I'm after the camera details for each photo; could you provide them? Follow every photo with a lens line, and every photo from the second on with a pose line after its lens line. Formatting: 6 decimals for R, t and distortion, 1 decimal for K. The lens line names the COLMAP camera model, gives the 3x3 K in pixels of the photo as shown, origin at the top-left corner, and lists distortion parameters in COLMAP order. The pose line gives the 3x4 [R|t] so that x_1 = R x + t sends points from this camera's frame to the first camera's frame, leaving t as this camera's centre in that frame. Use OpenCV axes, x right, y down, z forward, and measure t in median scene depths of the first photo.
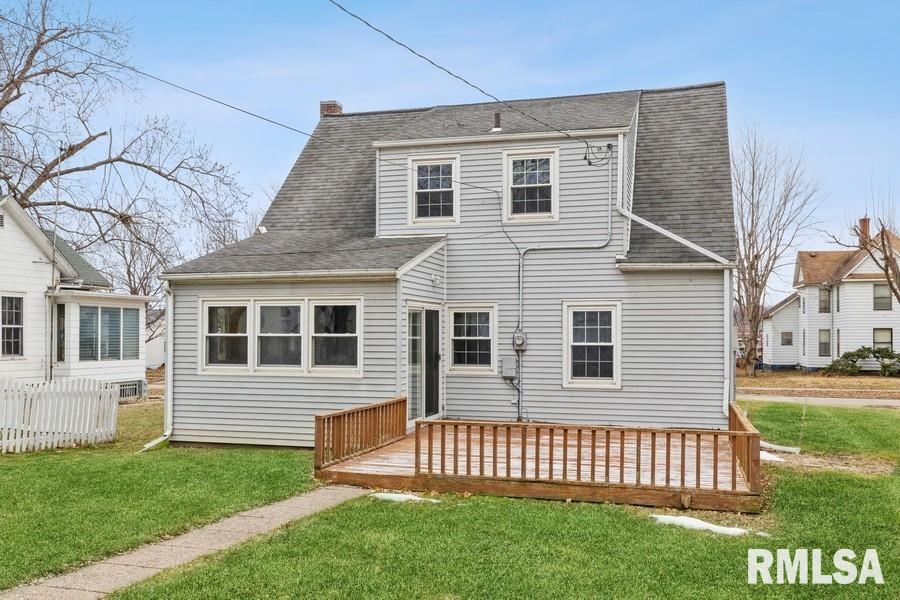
lens RADIAL K [[838.6, 0, 448.4], [0, 838.6, 329.3], [0, 0, 1]] dist [-0.000087, 0.000587]
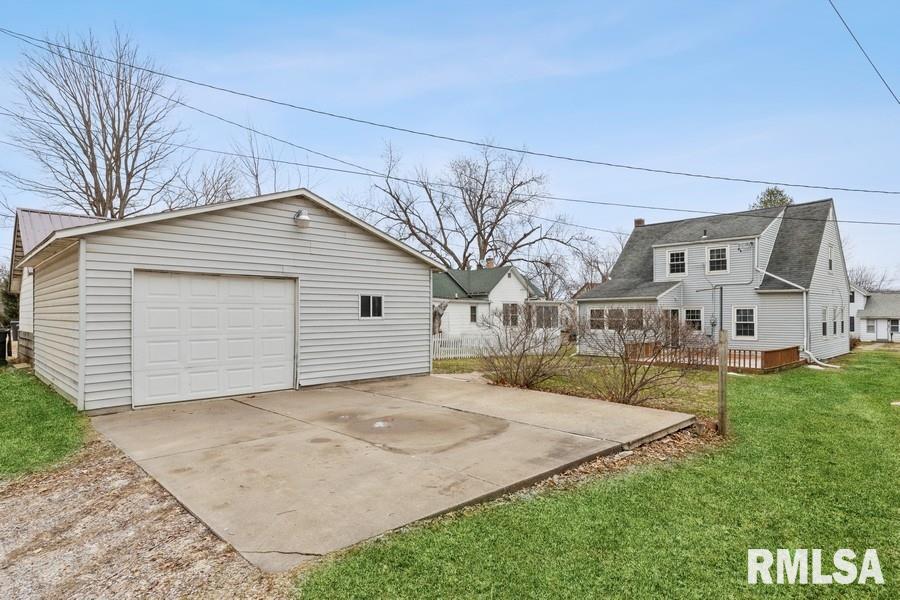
lens RADIAL K [[509.7, 0, 449.0], [0, 509.7, 310.3], [0, 0, 1]] dist [0.001288, -0.000073]
pose [[0.862505, -0.009725, -0.505955, 0.170096], [0.009678, 0.999949, -0.002722, -0.021598], [0.505956, -0.002549, 0.862556, -0.711733]]
